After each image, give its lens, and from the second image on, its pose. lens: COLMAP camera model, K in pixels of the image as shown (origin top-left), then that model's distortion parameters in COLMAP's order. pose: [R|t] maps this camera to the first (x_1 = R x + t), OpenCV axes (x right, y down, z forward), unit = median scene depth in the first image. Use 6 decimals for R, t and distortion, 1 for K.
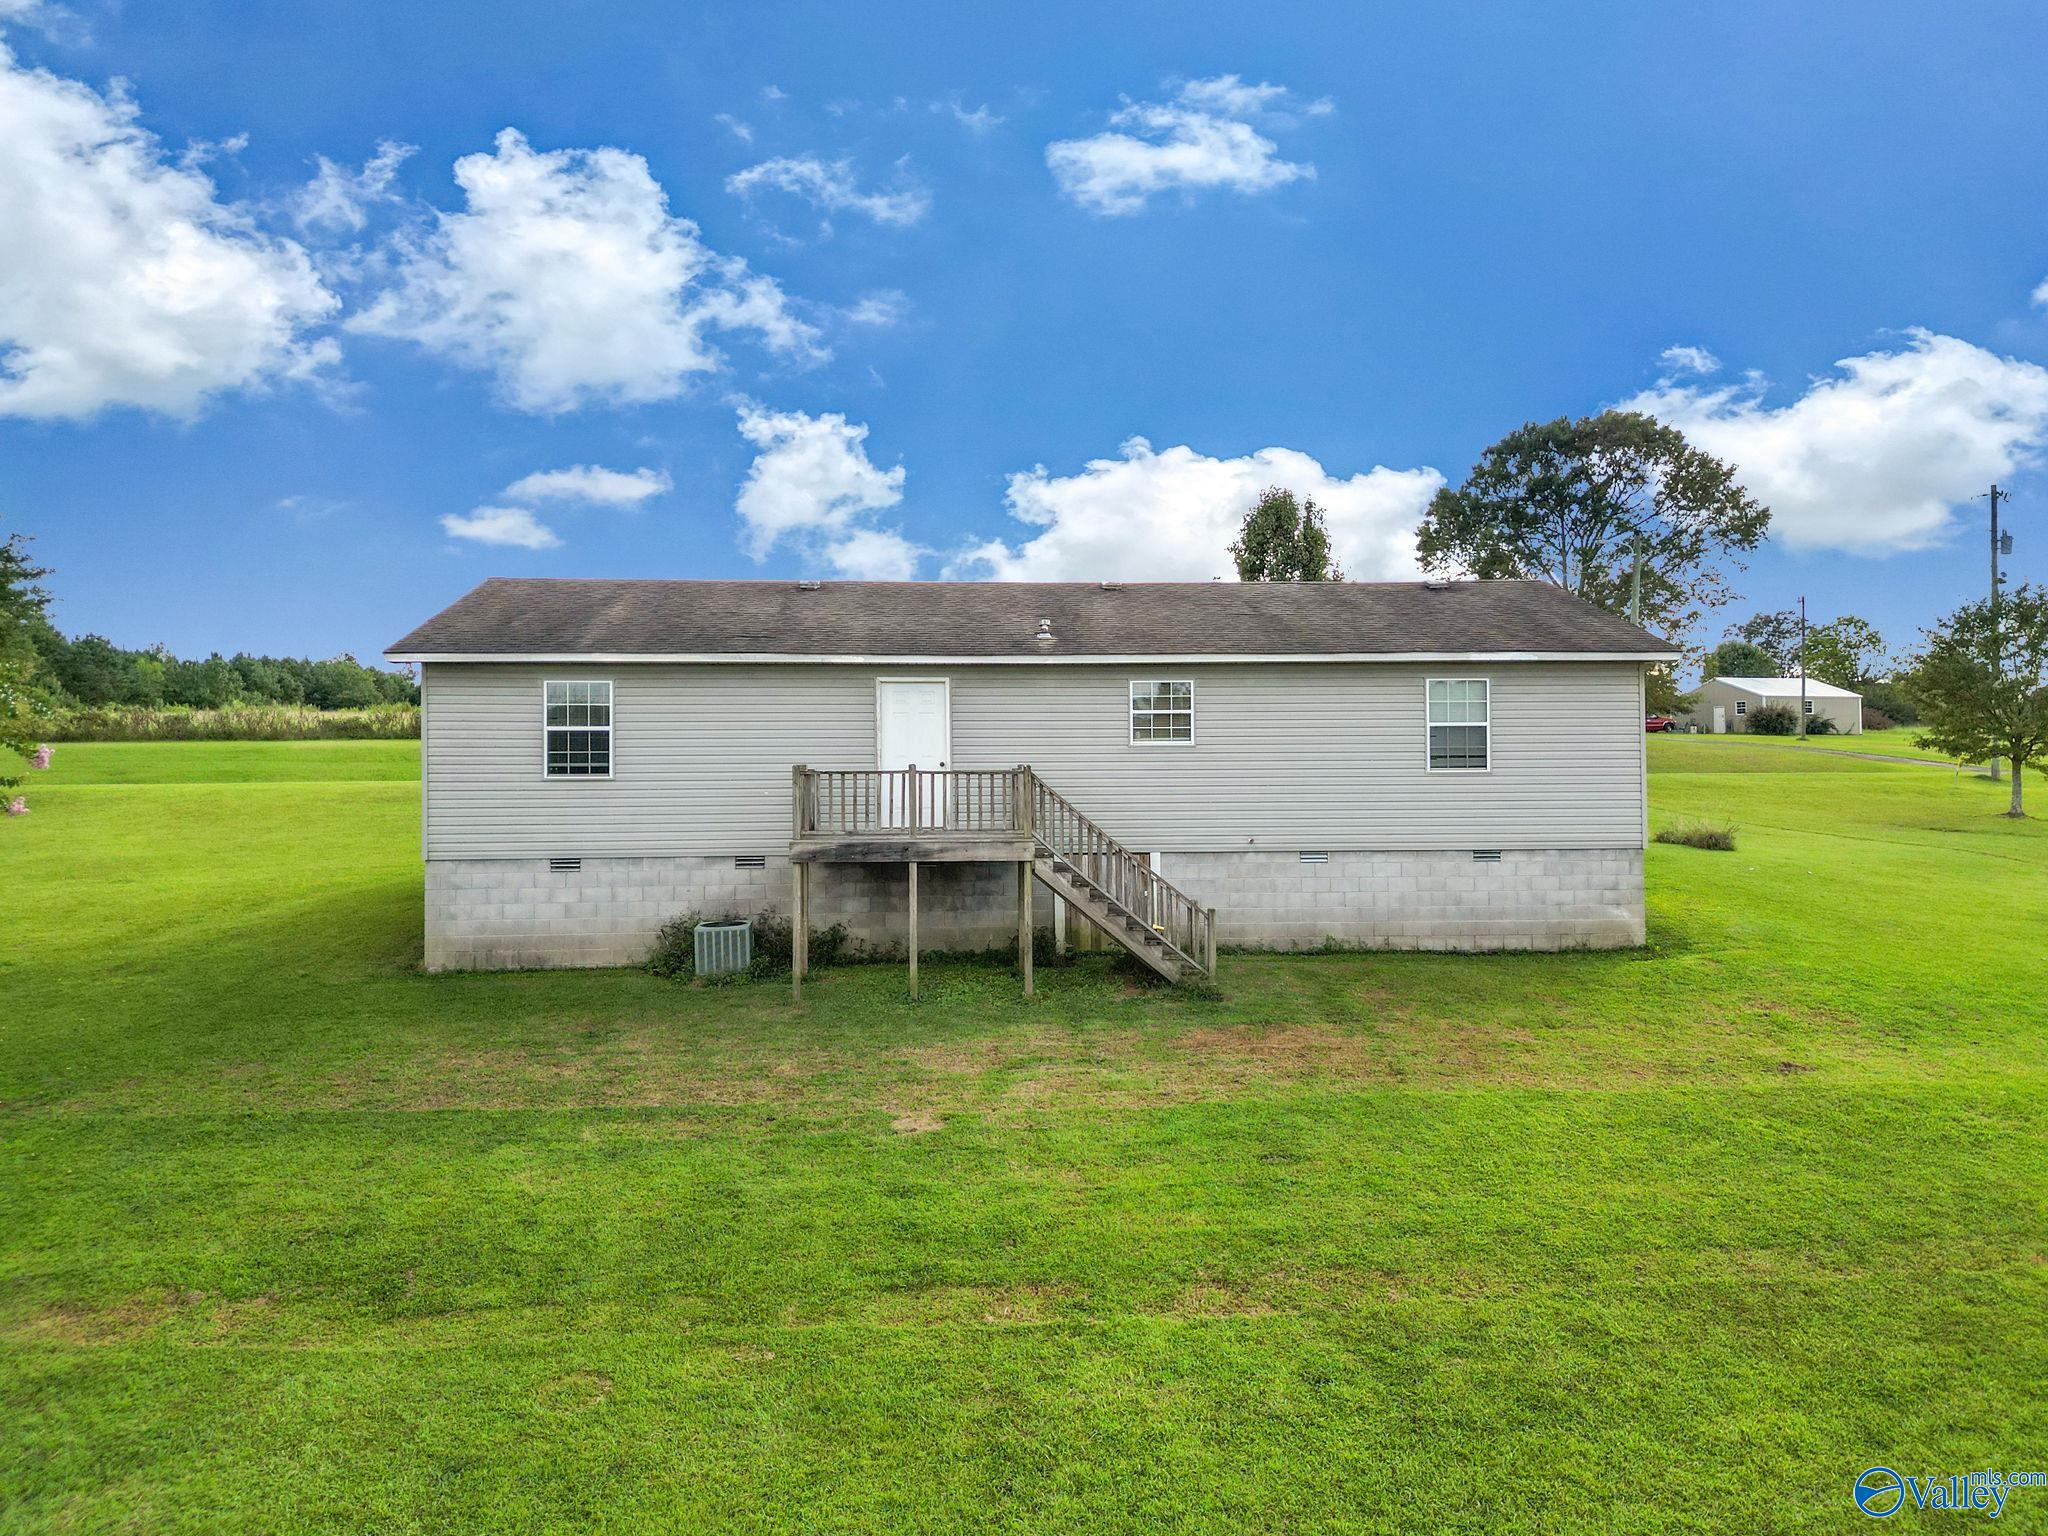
lens RADIAL K [[1494.7, 0, 1024.0], [0, 1494.7, 768.0], [0, 0, 1]] dist [0.043254, 0.000408]
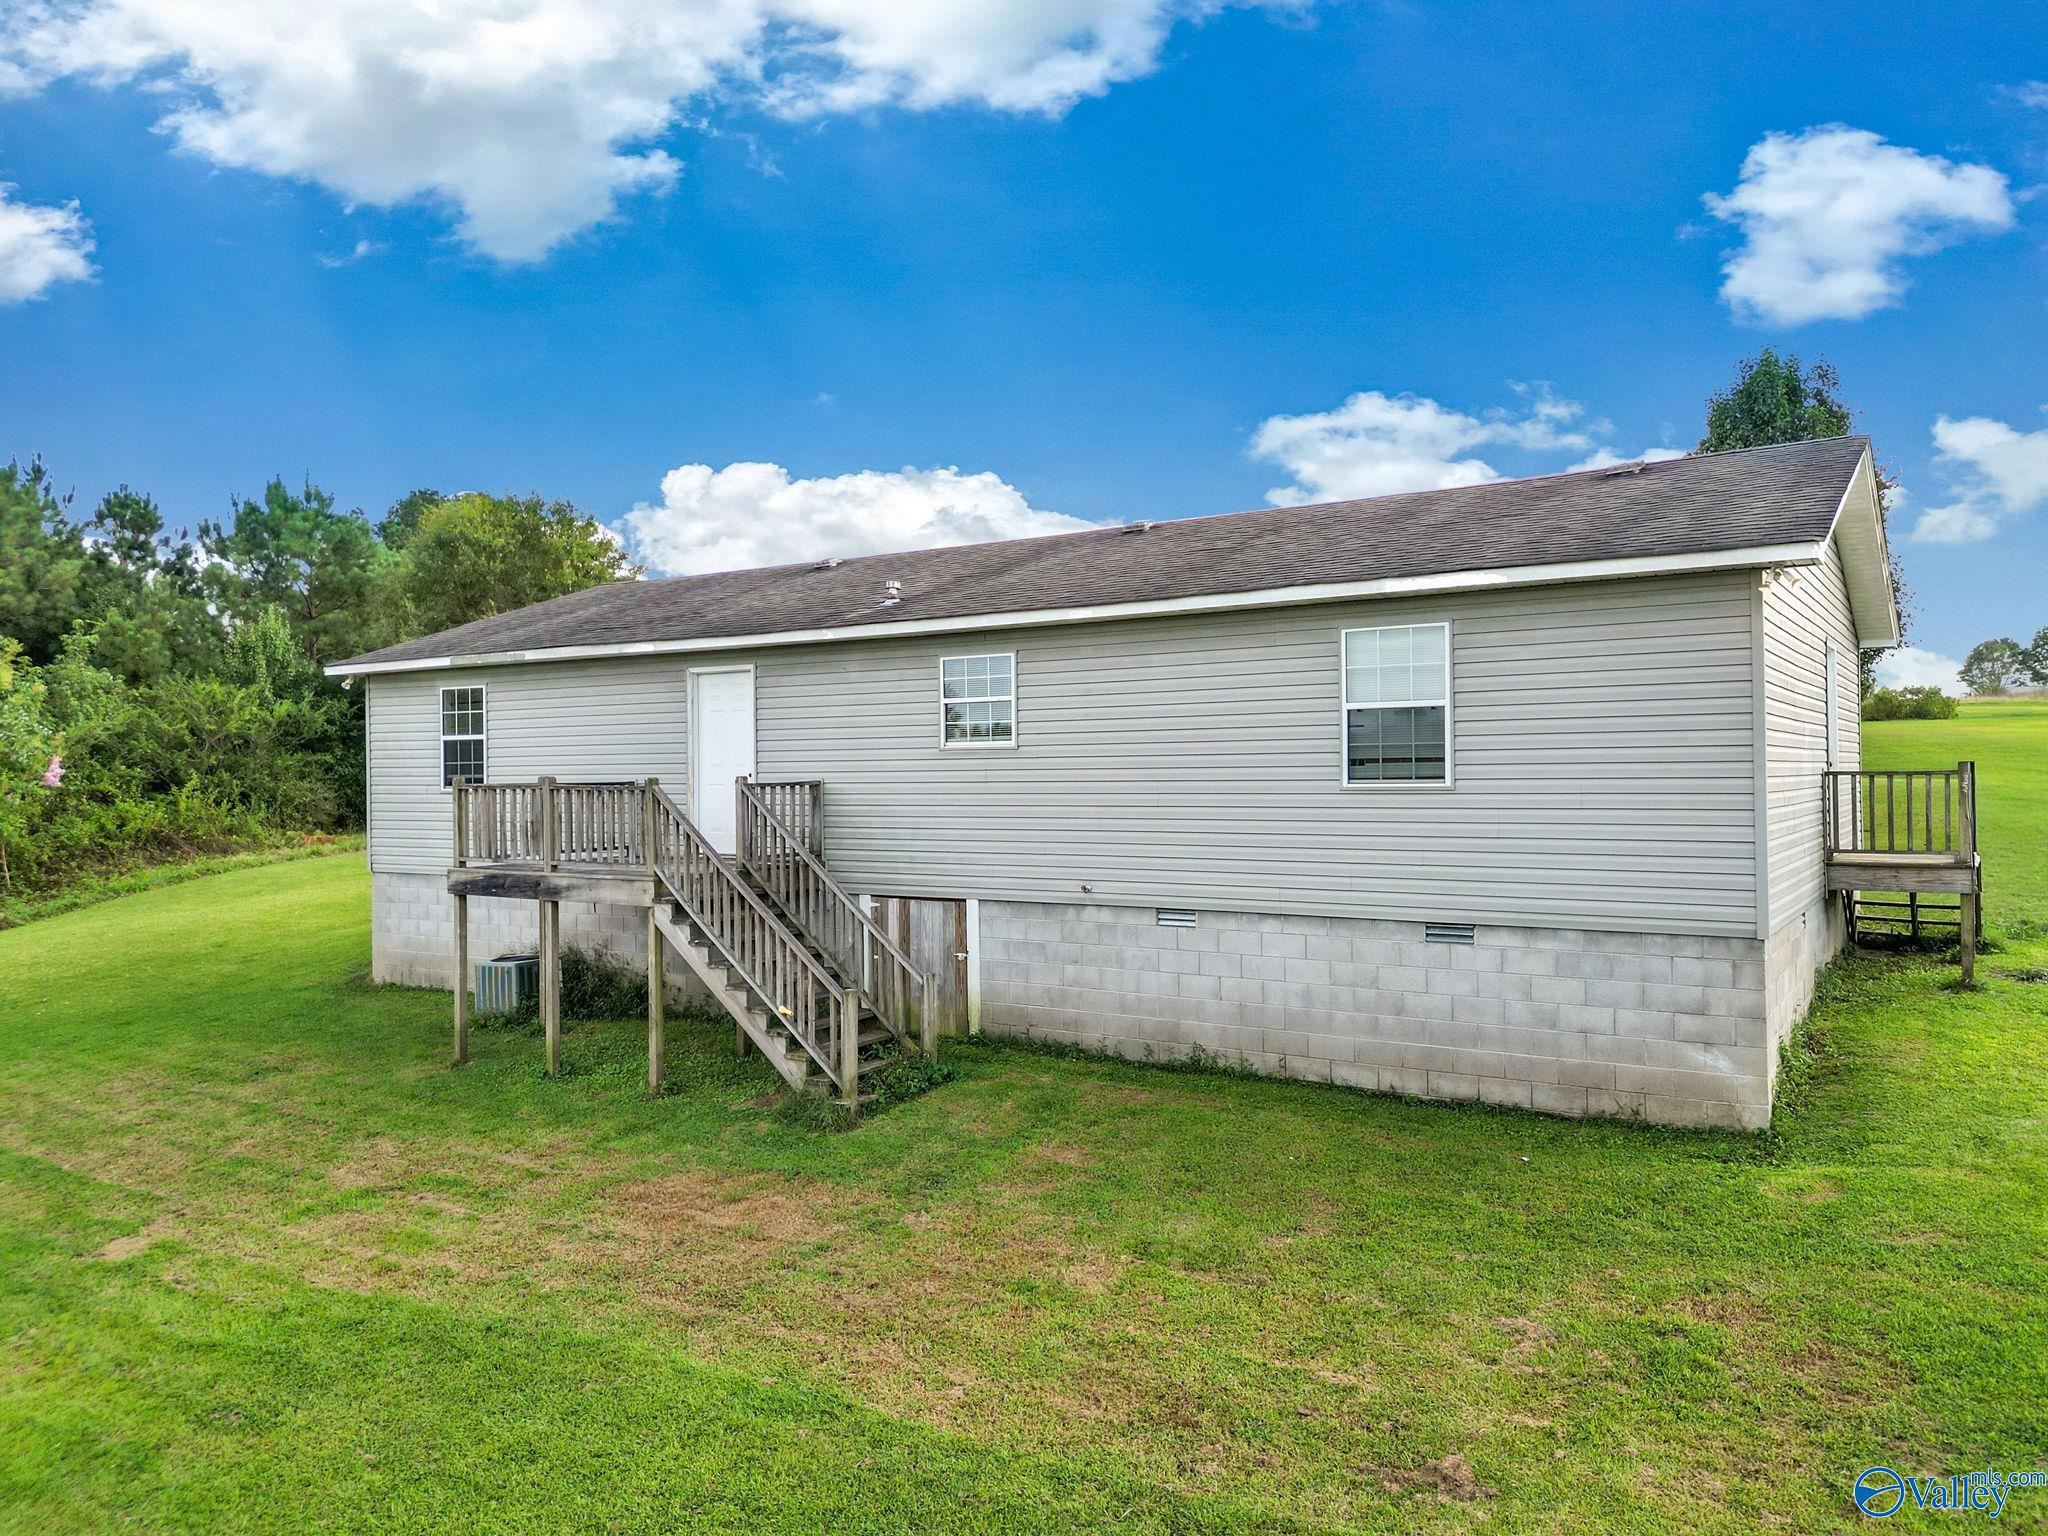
lens RADIAL K [[1494.7, 0, 1024.0], [0, 1494.7, 768.0], [0, 0, 1]] dist [0.043254, 0.000408]
pose [[0.790723, -0.003770, -0.612162, 0.532868], [0.003872, 0.999992, -0.001157, -0.004495], [0.612162, -0.001455, 0.790731, 0.451600]]
